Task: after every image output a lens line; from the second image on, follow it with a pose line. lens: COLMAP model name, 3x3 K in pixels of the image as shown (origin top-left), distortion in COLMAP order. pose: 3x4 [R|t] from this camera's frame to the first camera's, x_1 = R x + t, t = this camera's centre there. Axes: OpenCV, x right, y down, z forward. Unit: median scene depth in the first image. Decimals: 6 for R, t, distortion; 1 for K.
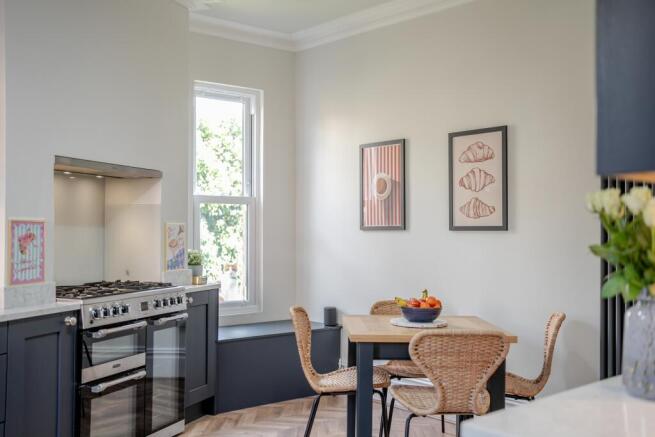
lens RADIAL K [[708.5, 0, 326.6], [0, 708.5, 220.3], [0, 0, 1]] dist [0.018838, 0.000000]
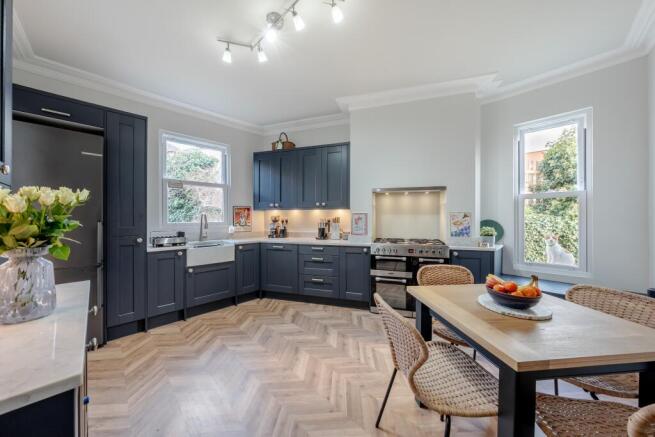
lens RADIAL K [[220.3, 0, 327.8], [0, 220.3, 217.6], [0, 0, 1]] dist [-0.001502, -0.000130]
pose [[0.057770, -0.000074, -0.998330, 0.439306], [0.015216, 0.999884, 0.000806, 0.015852], [0.998214, -0.015237, 0.057764, 0.780815]]
